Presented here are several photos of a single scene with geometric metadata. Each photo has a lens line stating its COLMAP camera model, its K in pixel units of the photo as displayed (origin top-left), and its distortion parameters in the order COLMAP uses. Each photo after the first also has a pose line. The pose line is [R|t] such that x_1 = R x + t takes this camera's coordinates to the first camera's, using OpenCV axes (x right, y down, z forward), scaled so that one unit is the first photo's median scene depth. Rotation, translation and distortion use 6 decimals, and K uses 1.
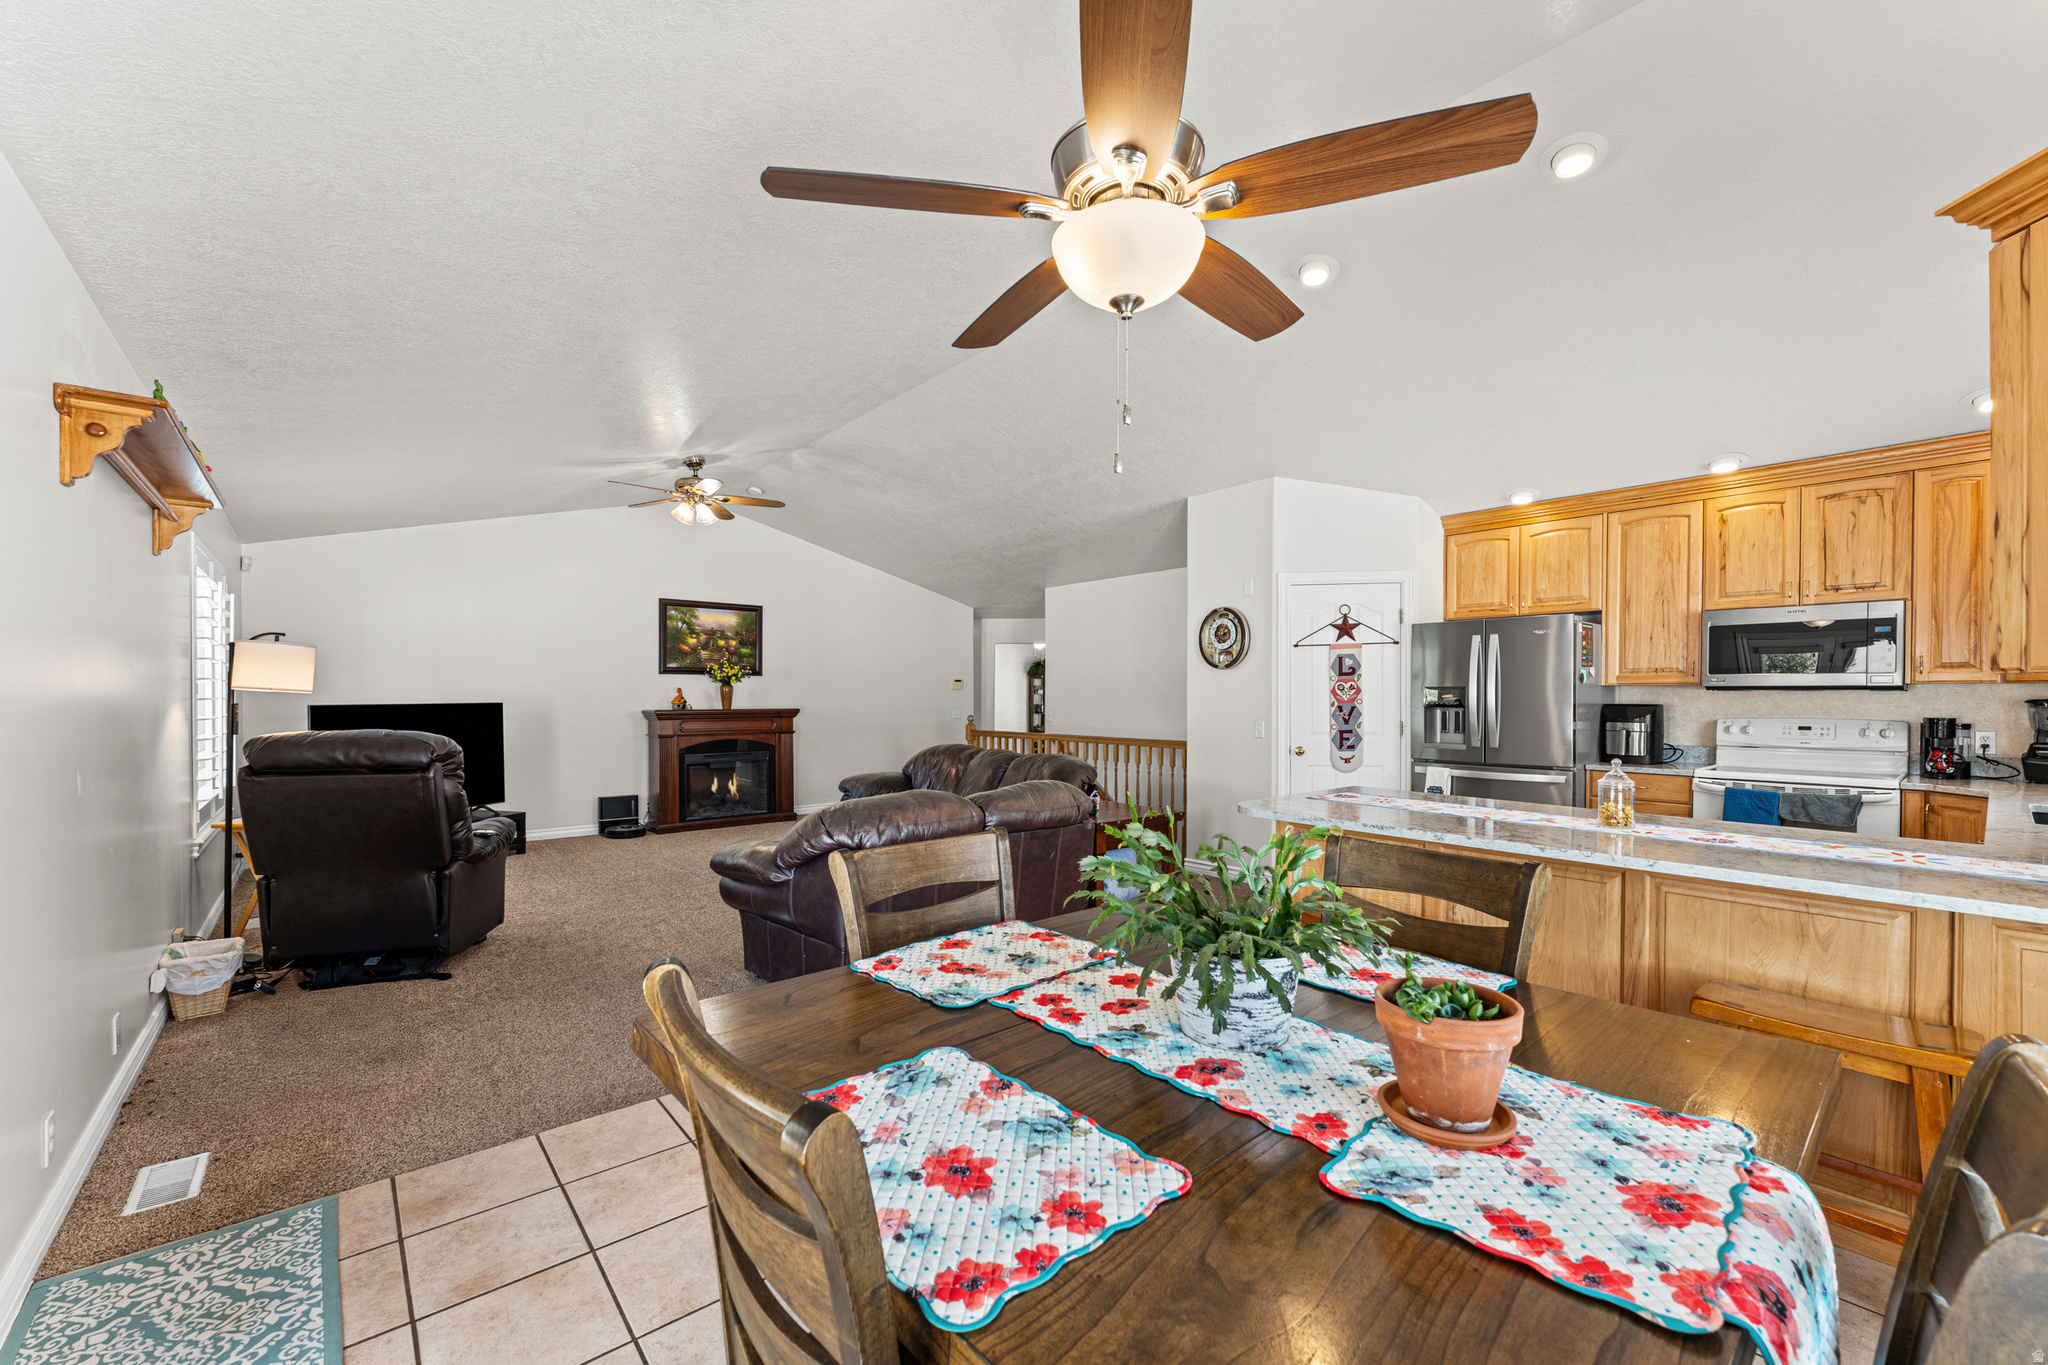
lens RADIAL K [[818.4, 0, 1030.2], [0, 818.4, 694.1], [0, 0, 1]] dist [0.001452, -0.000371]
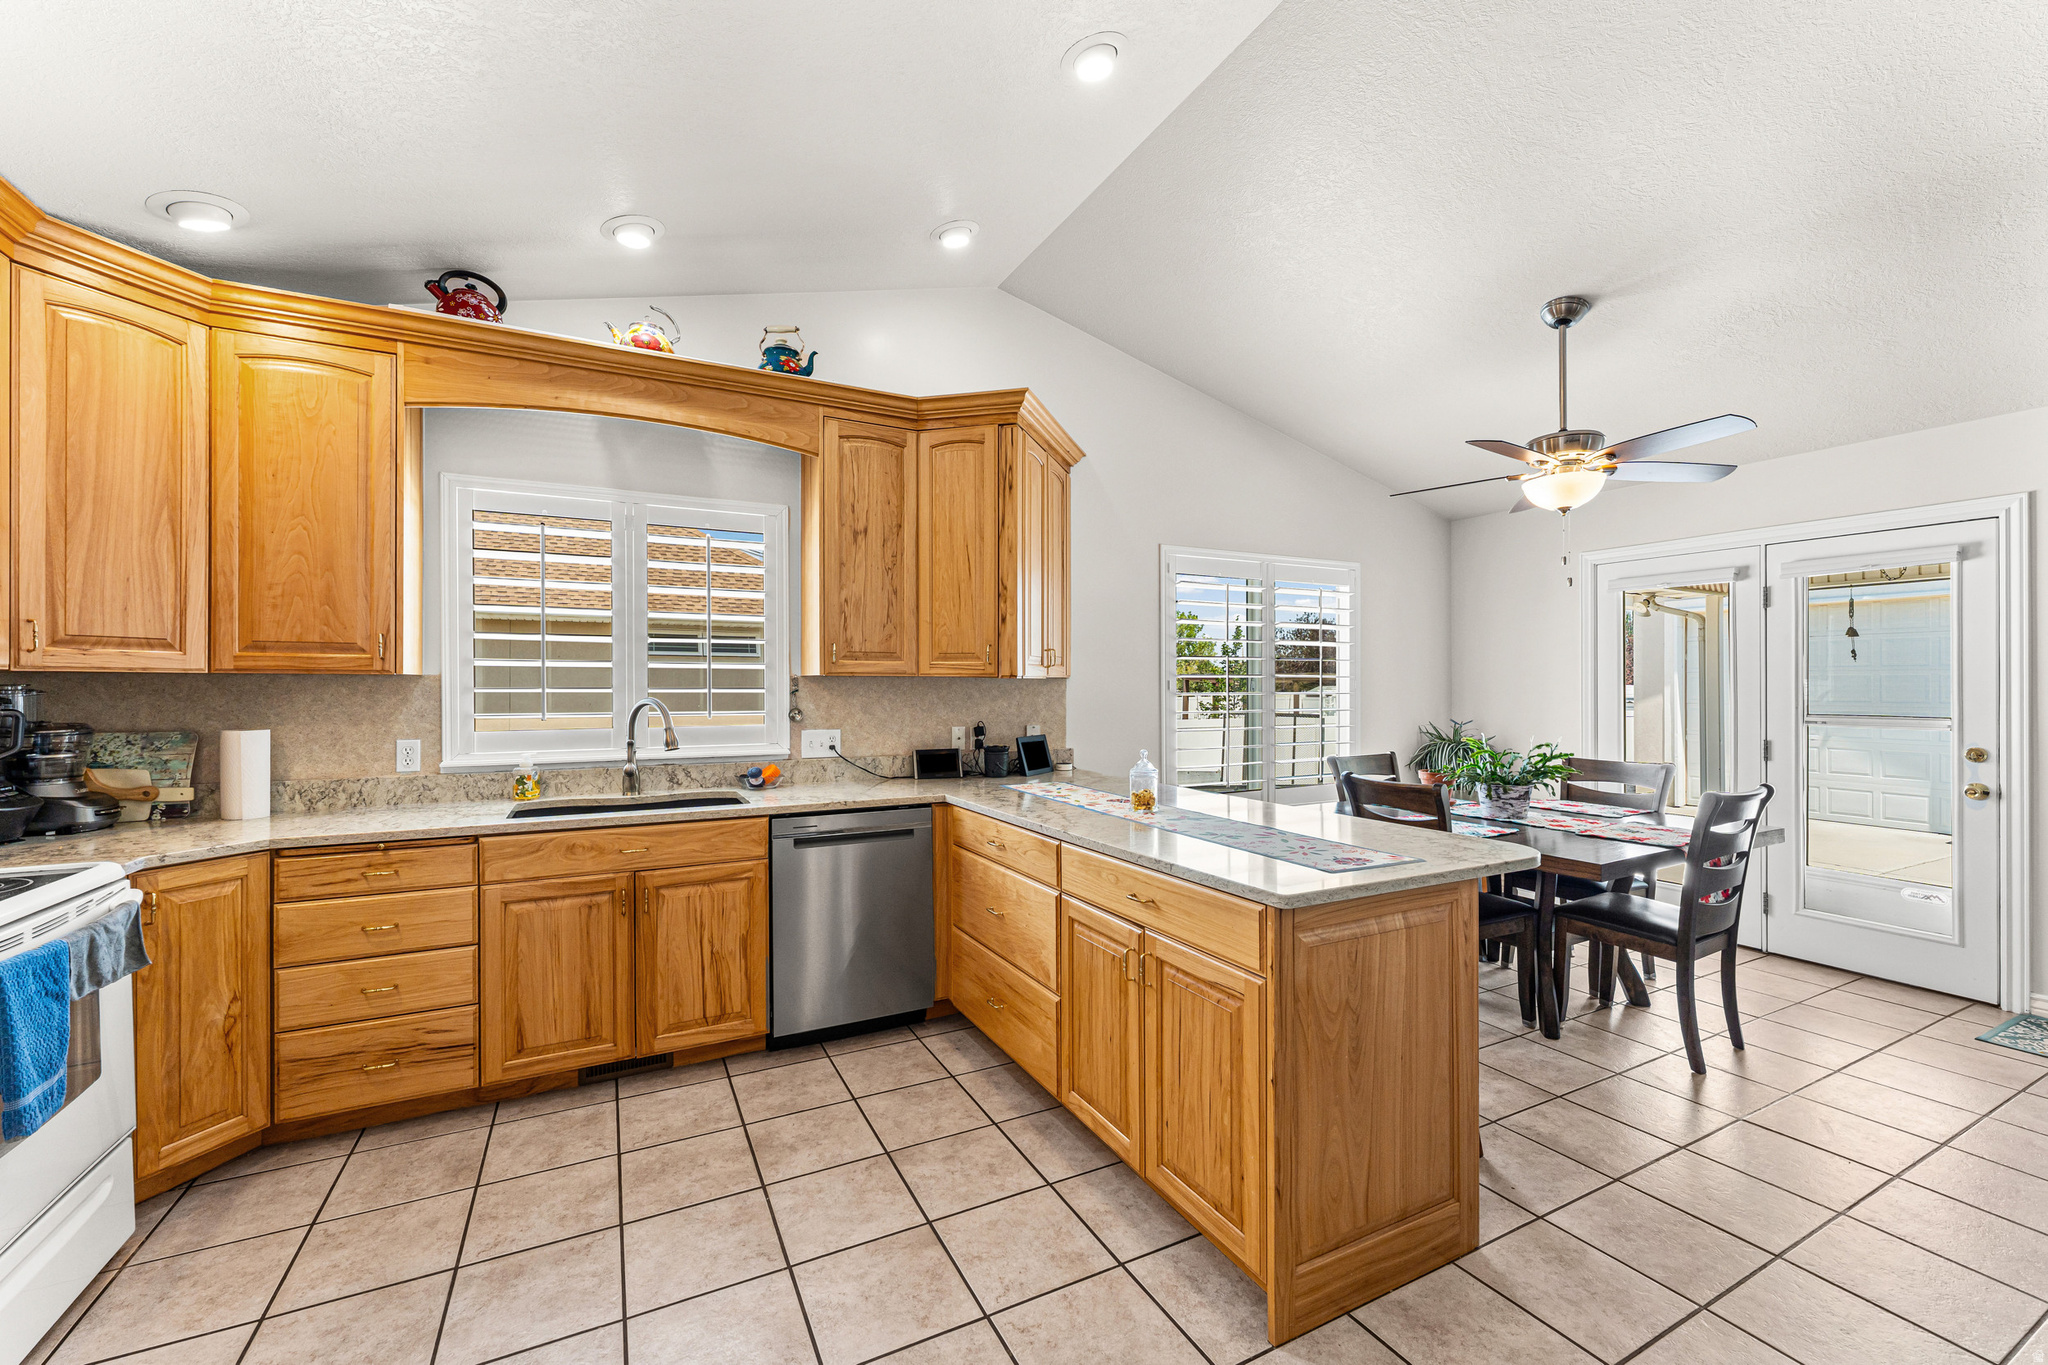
lens RADIAL K [[818.4, 0, 1019.9], [0, 818.4, 686.0], [0, 0, 1]] dist [0.001452, -0.000371]
pose [[-0.971285, -0.001988, 0.237909, 0.310910], [-0.002602, 0.999994, -0.002267, -0.002236], [-0.237903, -0.002821, -0.971285, 1.058893]]
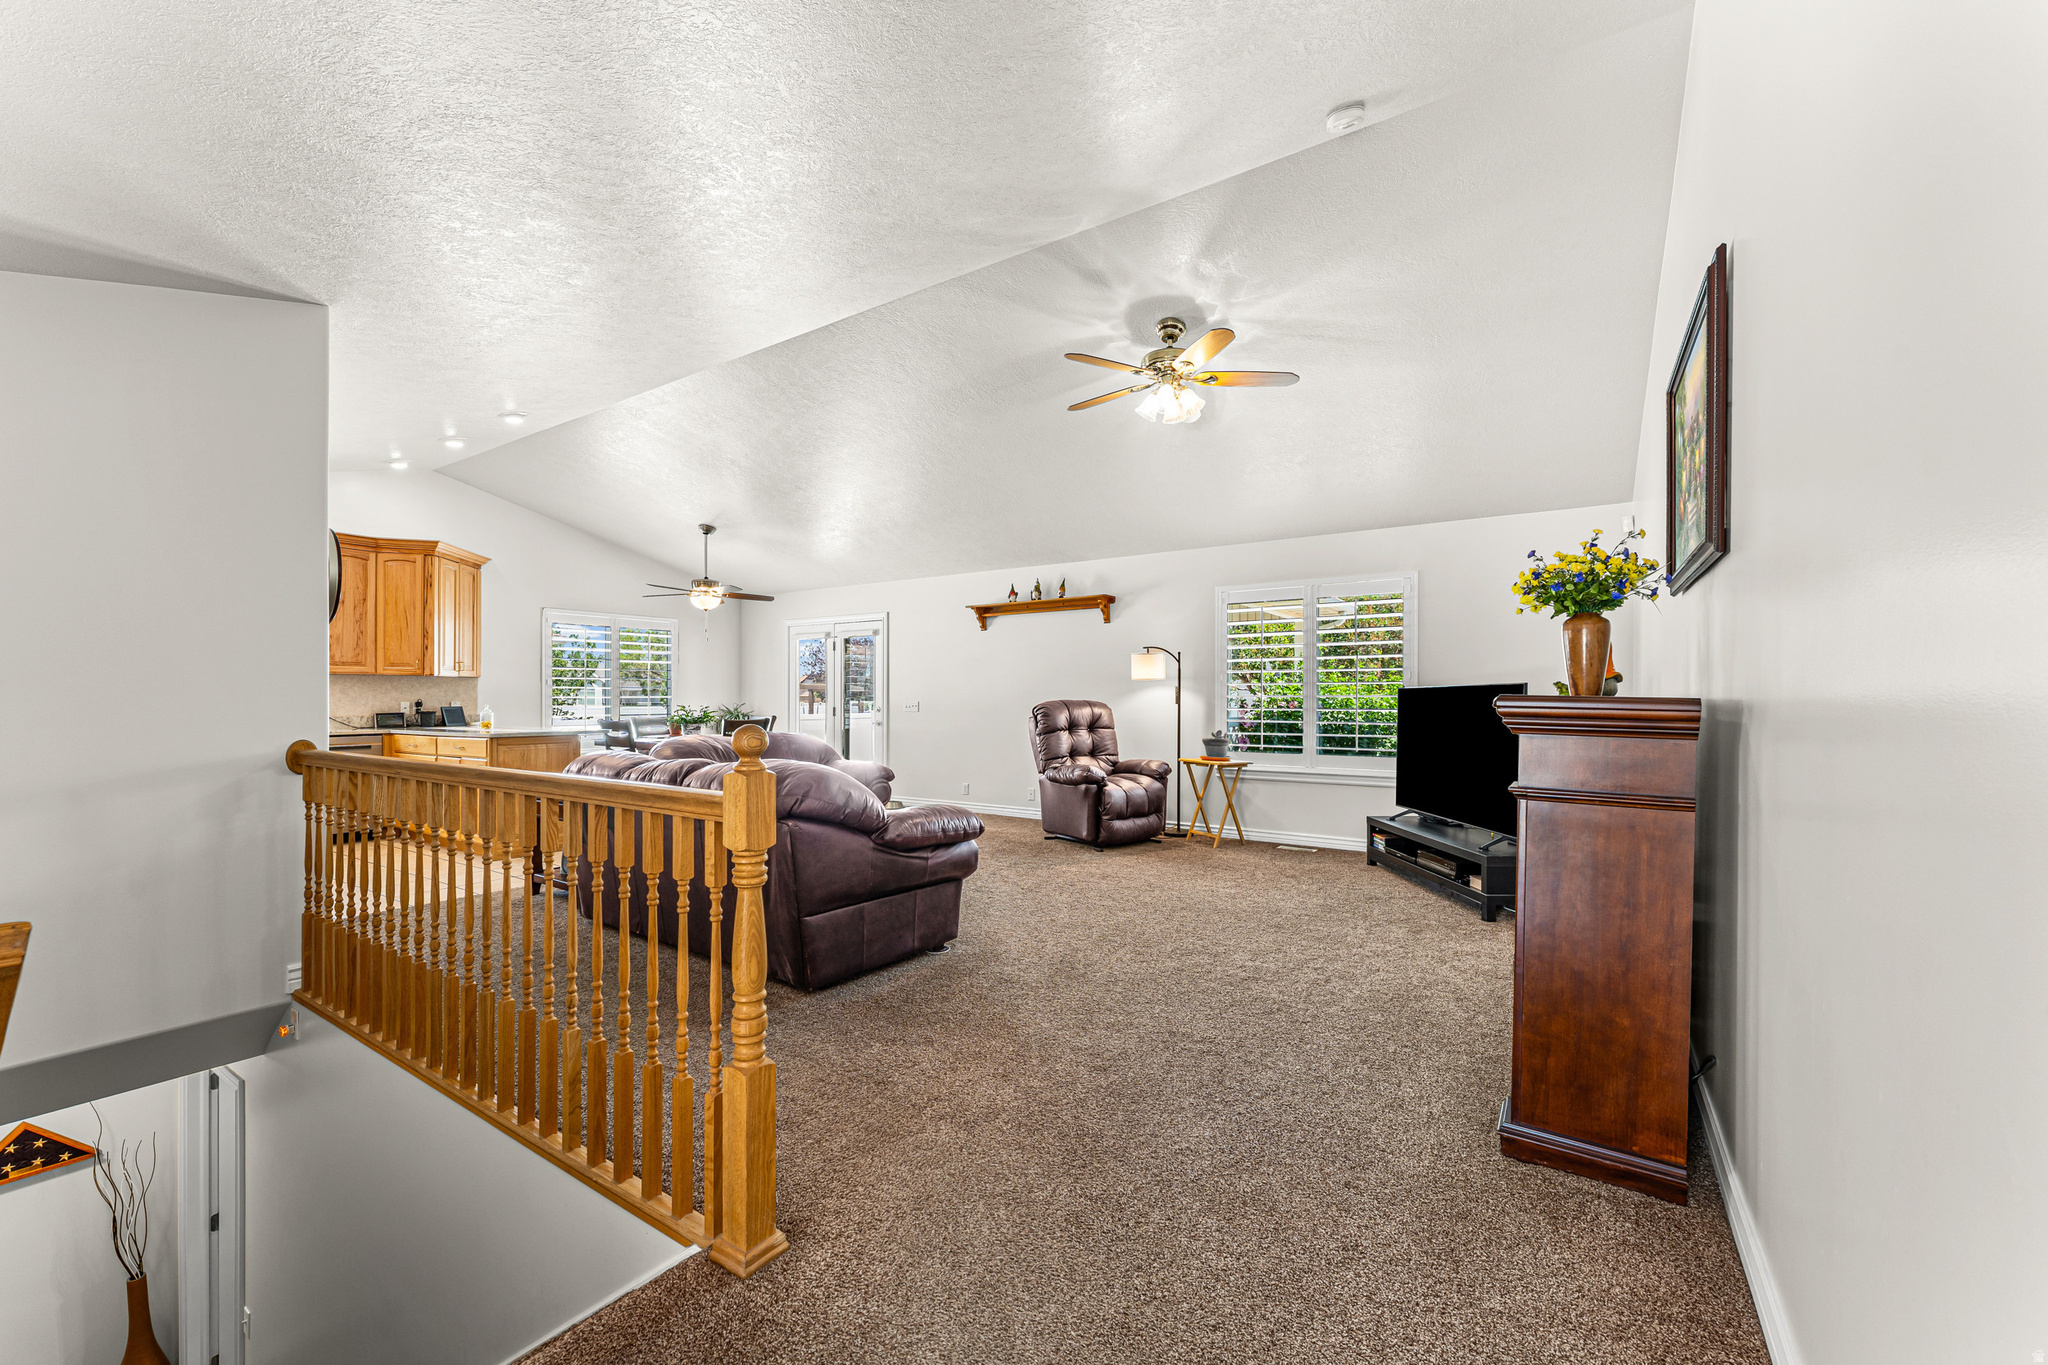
lens RADIAL K [[818.4, 0, 1012.3], [0, 818.4, 695.8], [0, 0, 1]] dist [0.001452, -0.000371]
pose [[-0.966559, -0.003966, -0.256415, -0.134806], [-0.002590, 0.999980, -0.005701, 0.029992], [0.256433, -0.004846, -0.966550, 2.042657]]
